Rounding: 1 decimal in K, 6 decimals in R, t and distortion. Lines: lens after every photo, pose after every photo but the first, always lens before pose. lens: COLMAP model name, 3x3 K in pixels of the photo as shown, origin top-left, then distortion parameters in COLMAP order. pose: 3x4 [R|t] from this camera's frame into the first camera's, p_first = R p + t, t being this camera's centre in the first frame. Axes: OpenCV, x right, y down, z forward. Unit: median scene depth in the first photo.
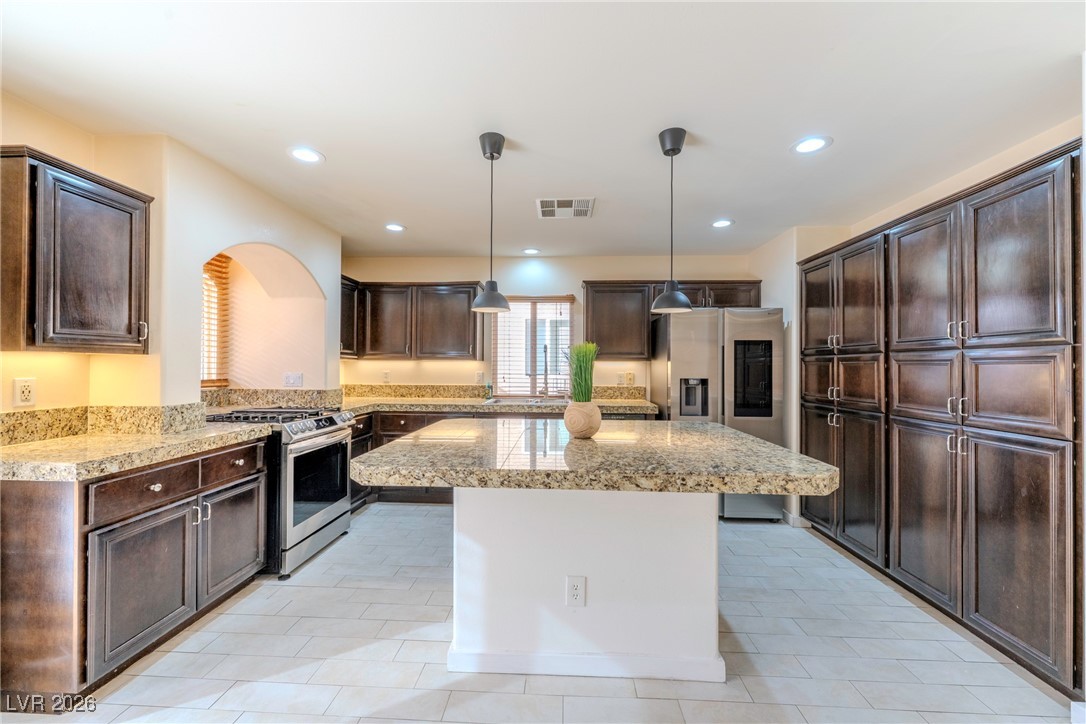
lens RADIAL K [[429.0, 0, 542.5], [0, 429.0, 362.3], [0, 0, 1]] dist [-0.001432, -0.000312]
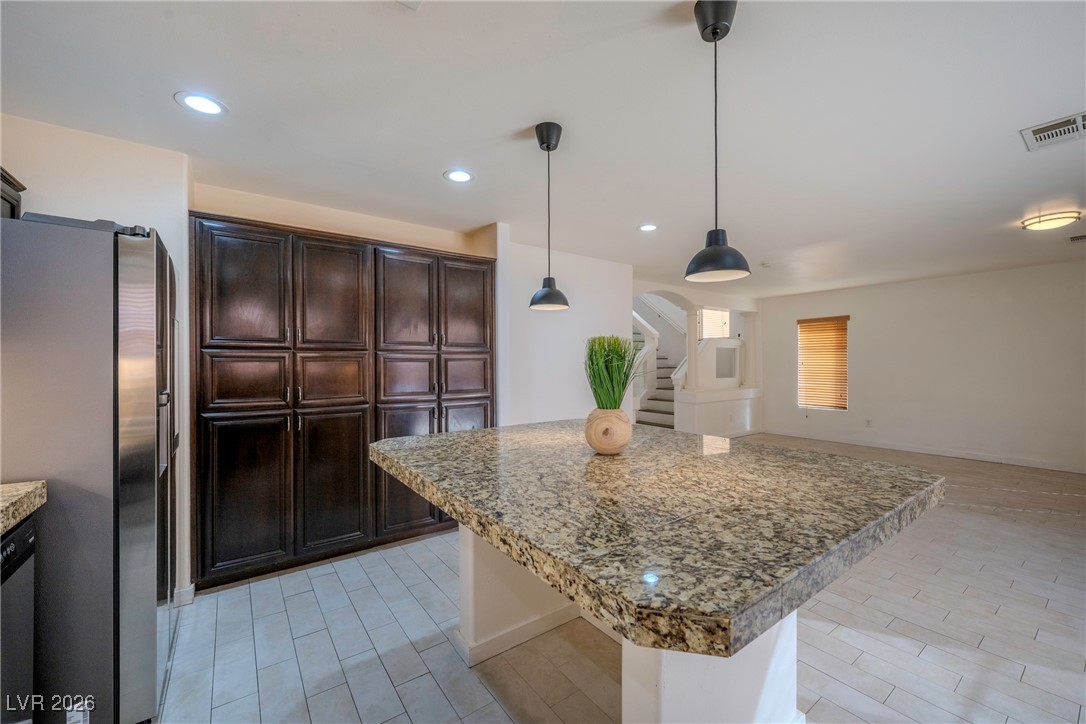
lens RADIAL K [[429.0, 0, 543.0], [0, 429.0, 362.9], [0, 0, 1]] dist [-0.001432, -0.000312]
pose [[-0.628426, -0.004807, 0.777854, -0.366106], [-0.005886, 0.999982, 0.001424, 0.003112], [-0.777847, -0.003684, -0.628443, 1.292392]]
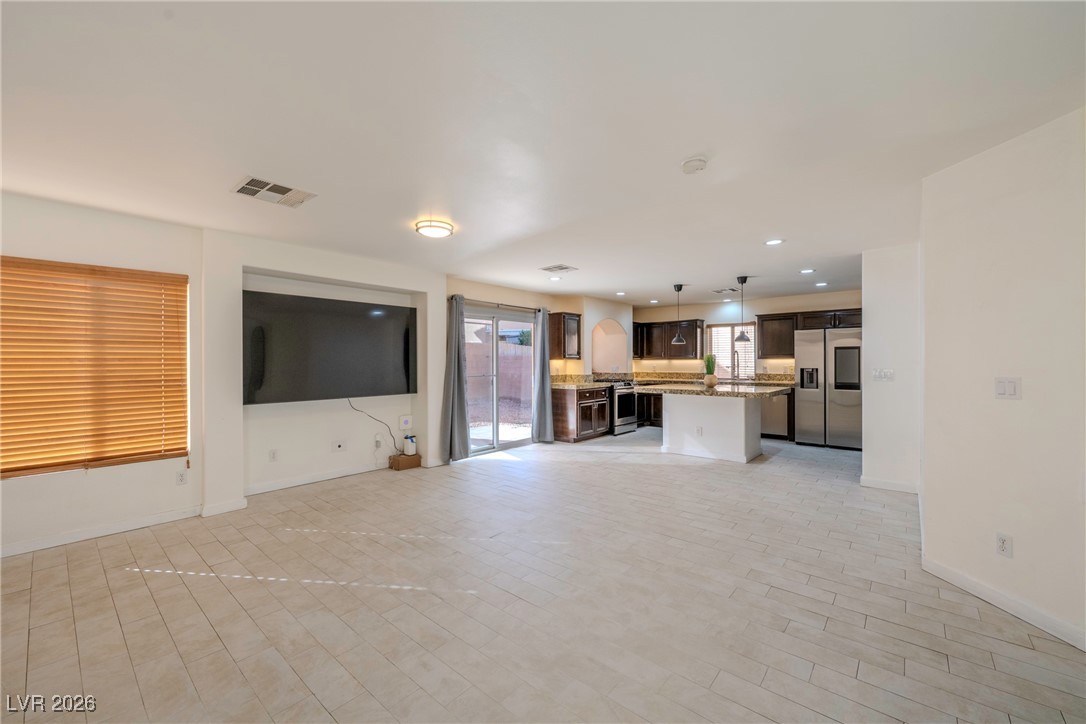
lens RADIAL K [[429.0, 0, 541.1], [0, 429.0, 360.8], [0, 0, 1]] dist [-0.001432, -0.000312]
pose [[0.790405, -0.009250, -0.612515, 0.759662], [0.011986, 0.999928, 0.000366, -0.012422], [0.612467, -0.007631, 0.790459, -1.548069]]
